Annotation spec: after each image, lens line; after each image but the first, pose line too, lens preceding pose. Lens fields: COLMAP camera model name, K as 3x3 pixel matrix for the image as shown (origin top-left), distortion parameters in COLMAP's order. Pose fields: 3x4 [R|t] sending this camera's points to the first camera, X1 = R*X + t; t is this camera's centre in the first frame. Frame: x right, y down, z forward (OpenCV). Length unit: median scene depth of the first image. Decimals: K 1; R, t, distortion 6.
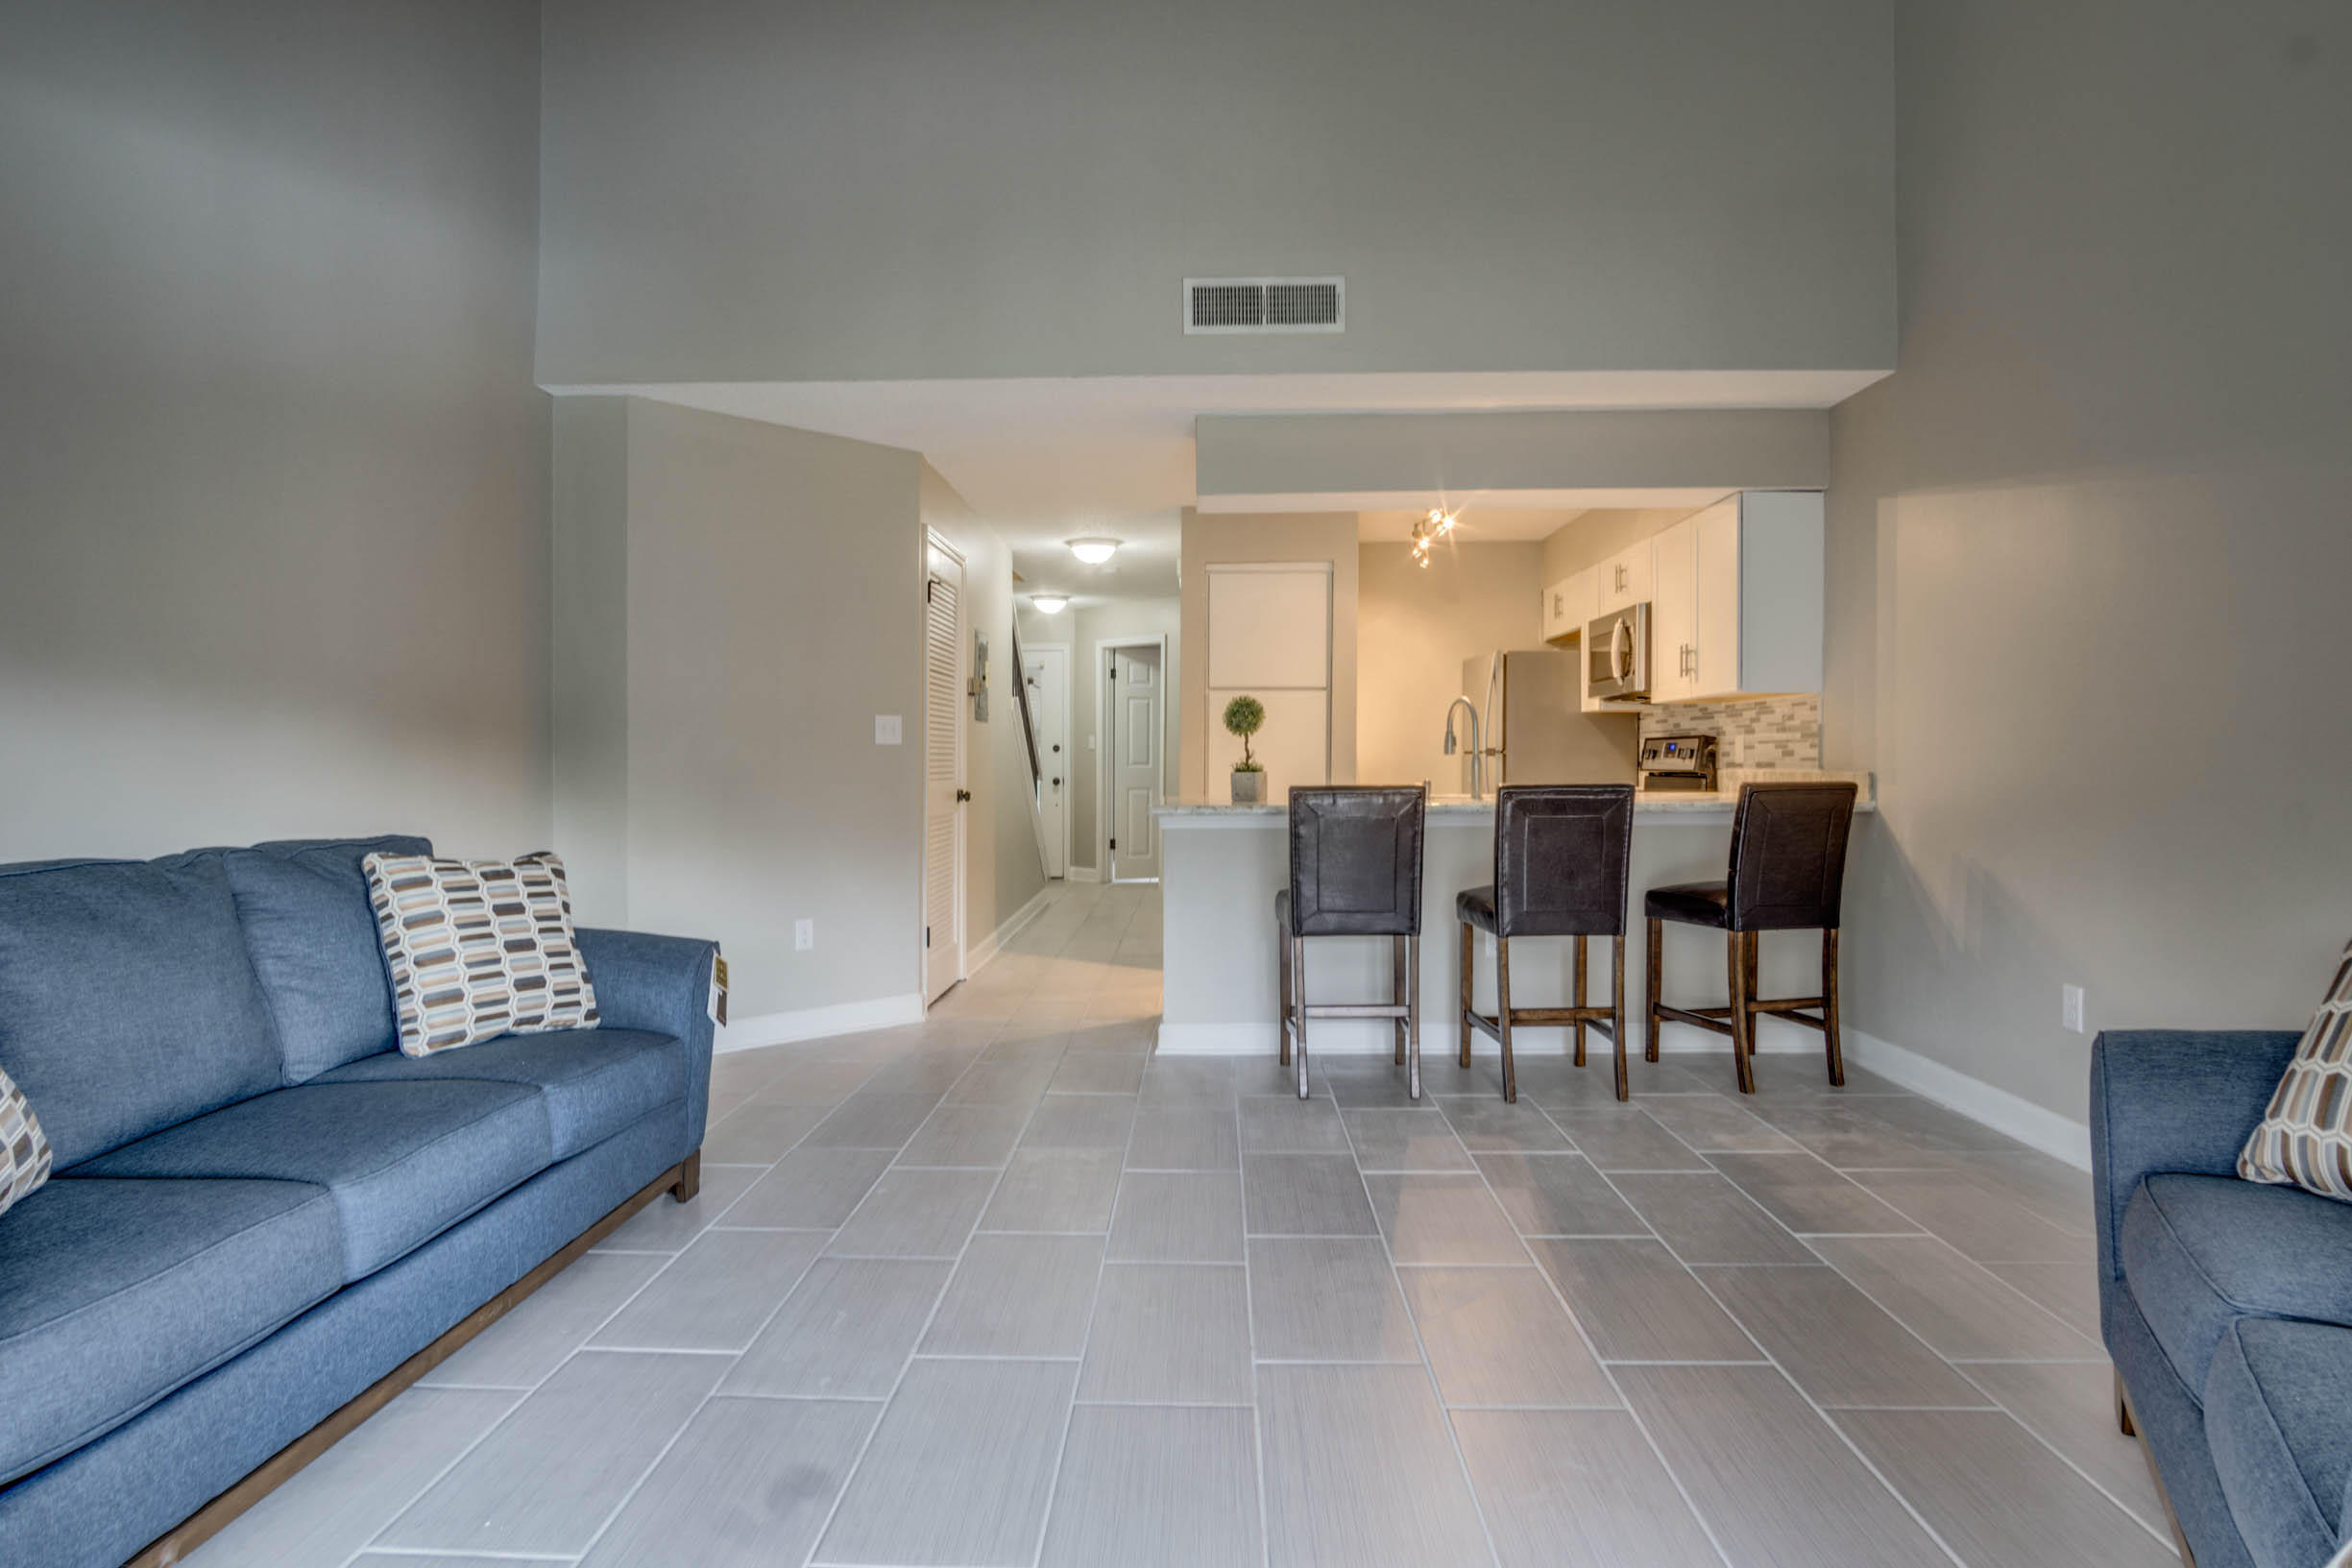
lens RADIAL K [[1263.4, 0, 1164.5], [0, 1263.4, 773.4], [0, 0, 1]] dist [-0.049796, 0.000065]
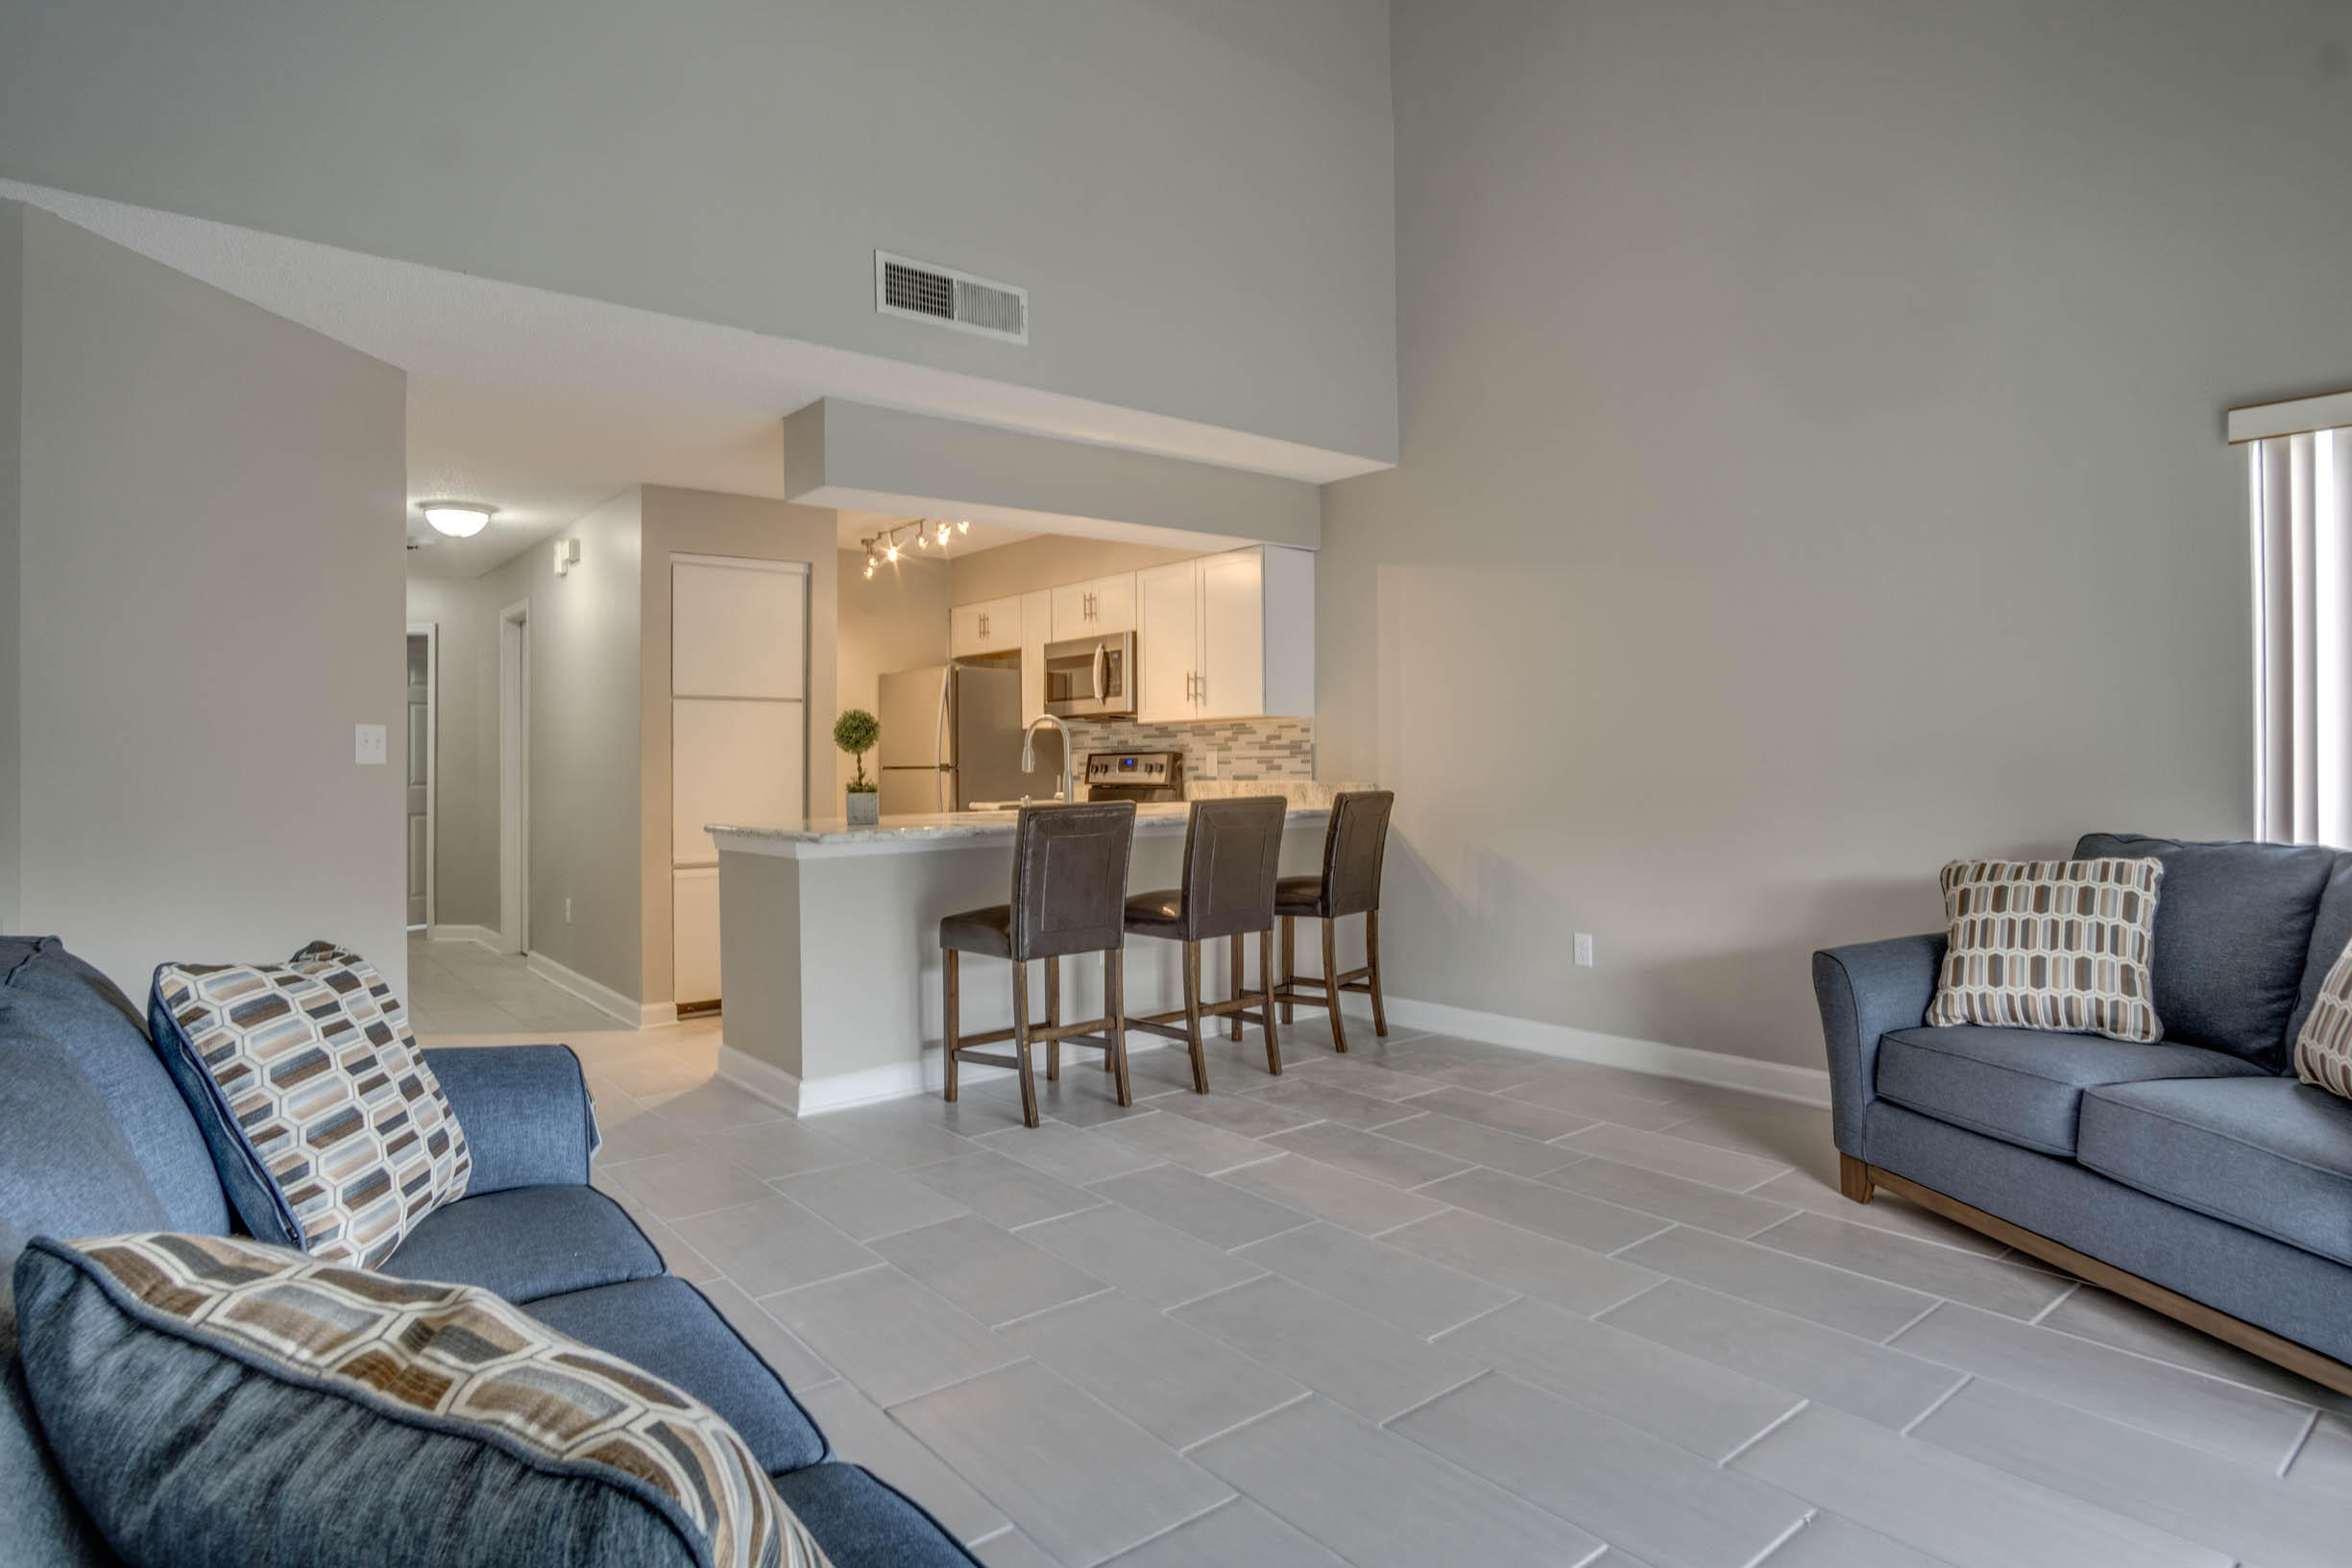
lens RADIAL K [[1285.8, 0, 1188.3], [0, 1285.8, 765.6], [0, 0, 1]] dist [-0.055303, -0.000304]
pose [[0.740339, -0.005306, 0.672213, -0.360836], [0.015581, 0.999836, -0.009268, -0.007596], [-0.672054, 0.017335, 0.740300, 0.142737]]
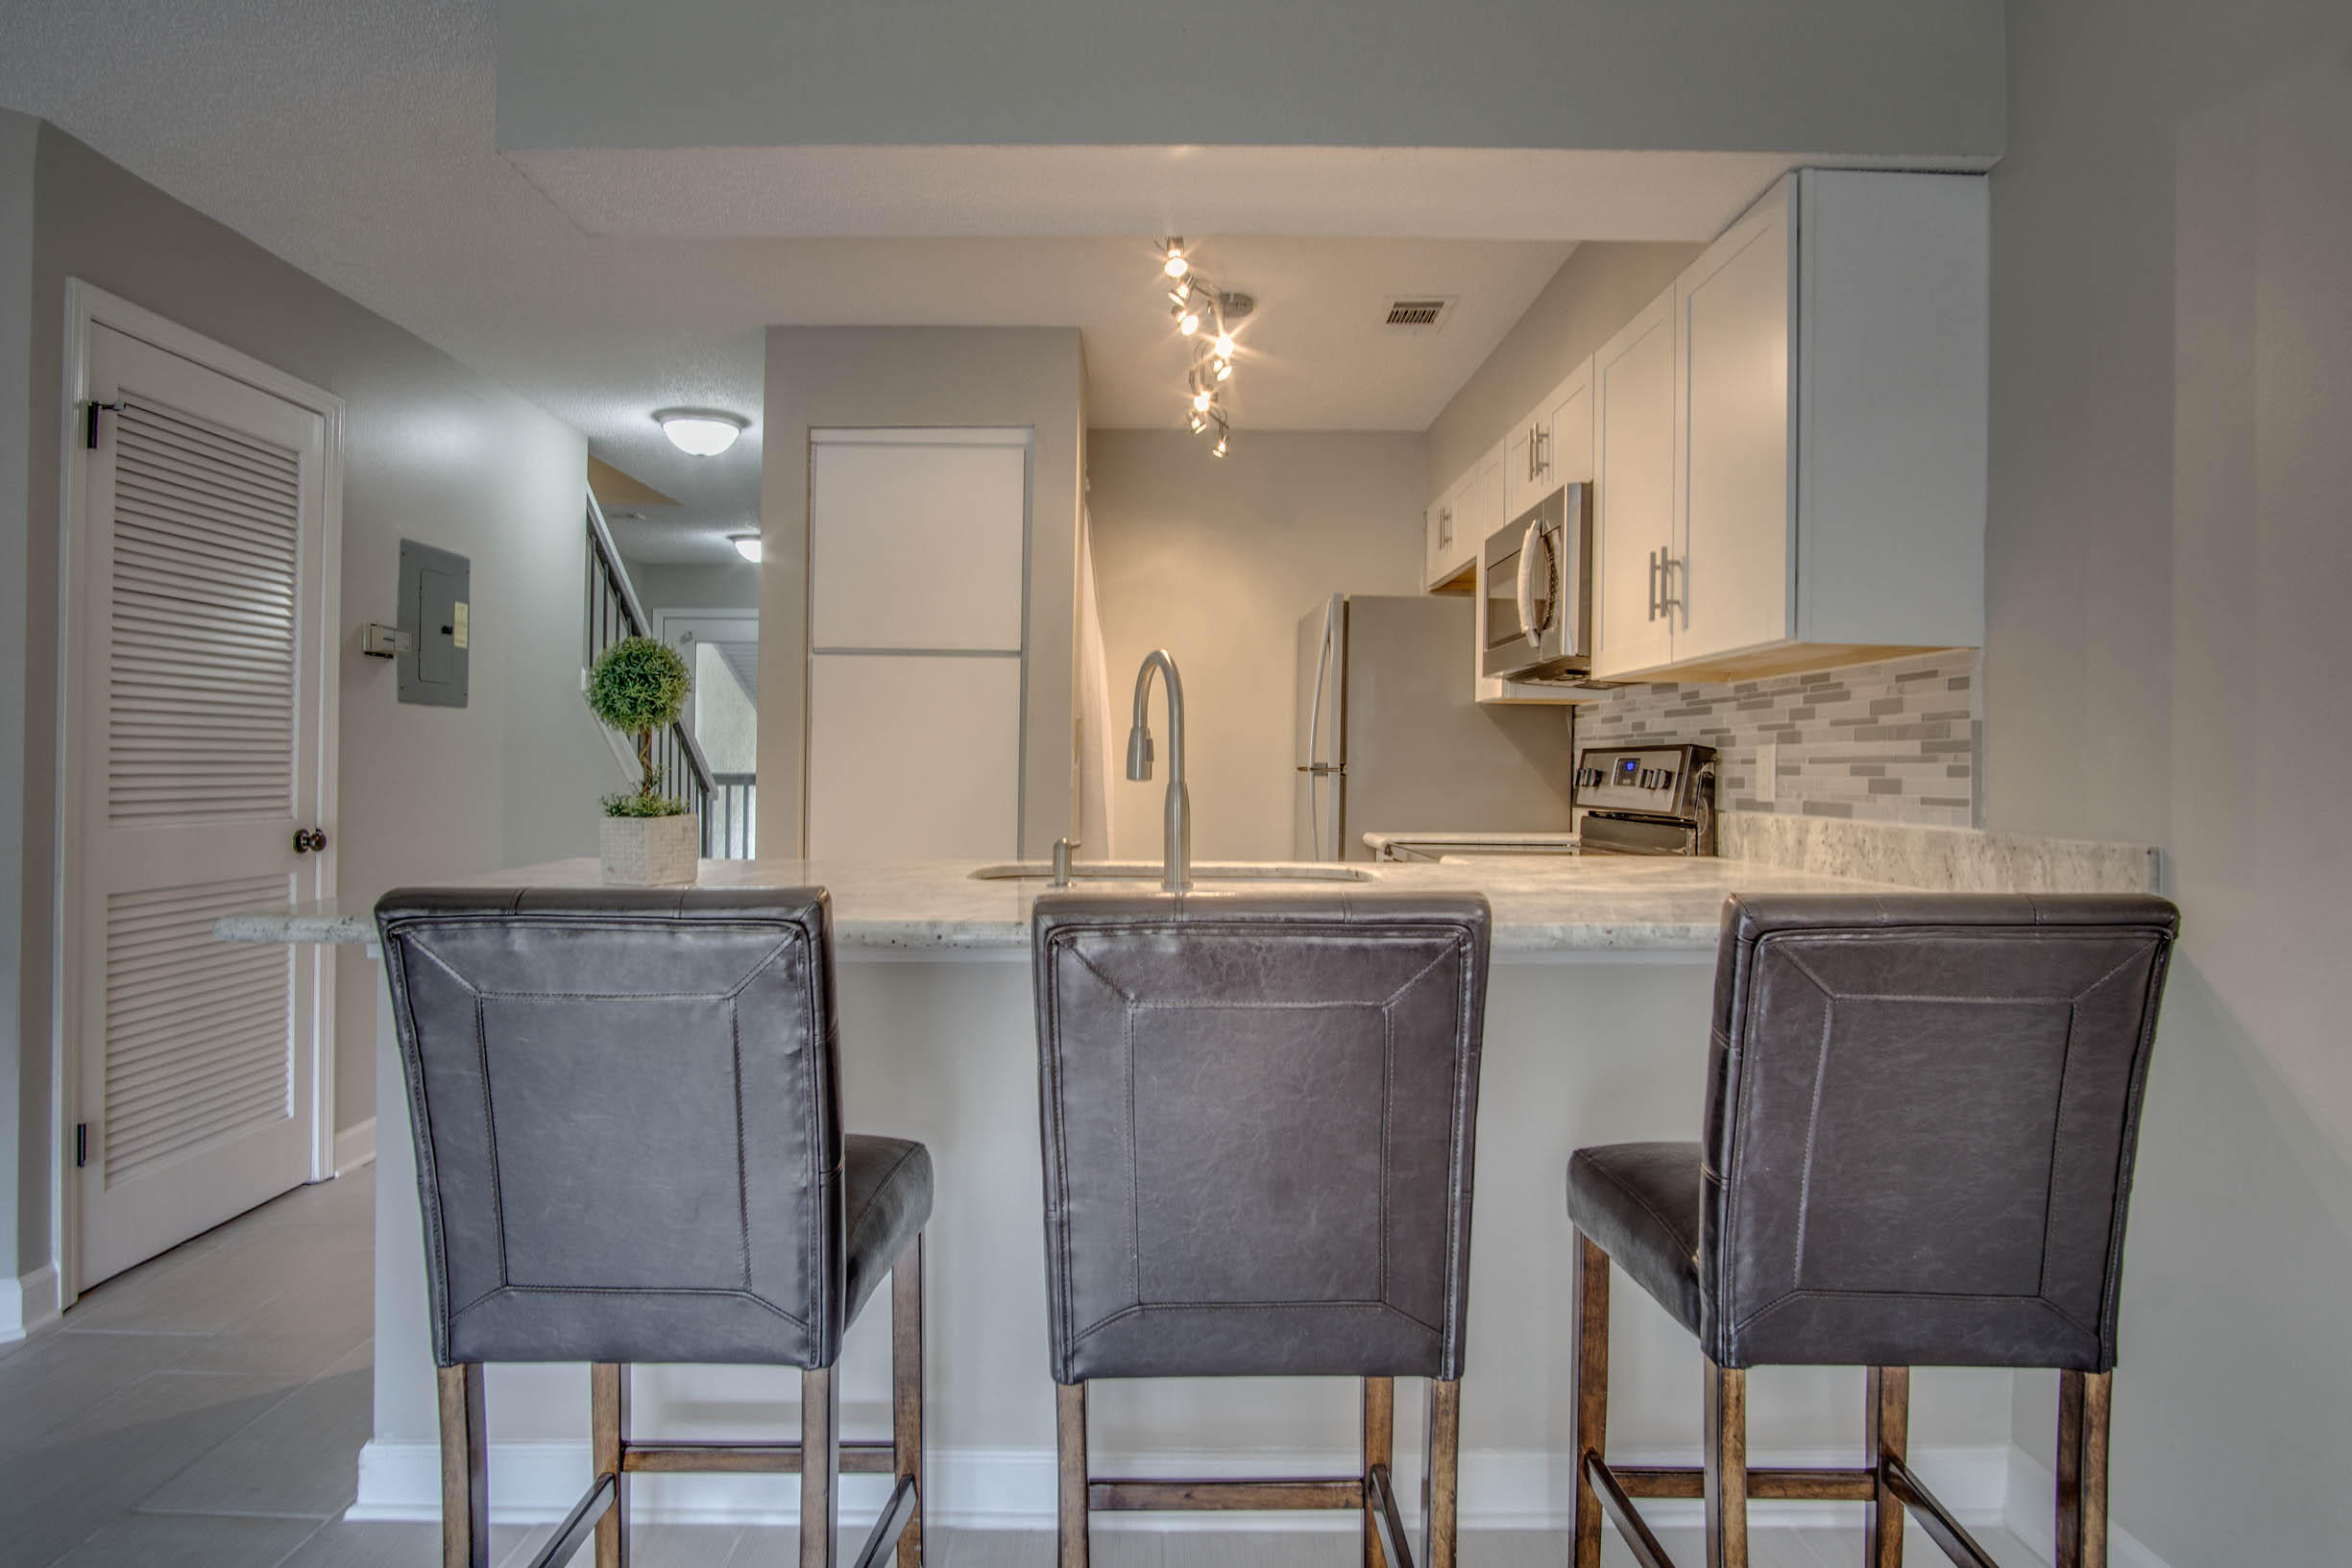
lens RADIAL K [[1285.8, 0, 1188.3], [0, 1285.8, 765.6], [0, 0, 1]] dist [-0.055303, -0.000304]
pose [[0.998329, 0.011806, 0.056563, 0.210841], [-0.011213, 0.999879, -0.010779, -0.015034], [-0.056684, 0.010127, 0.998341, 0.528741]]
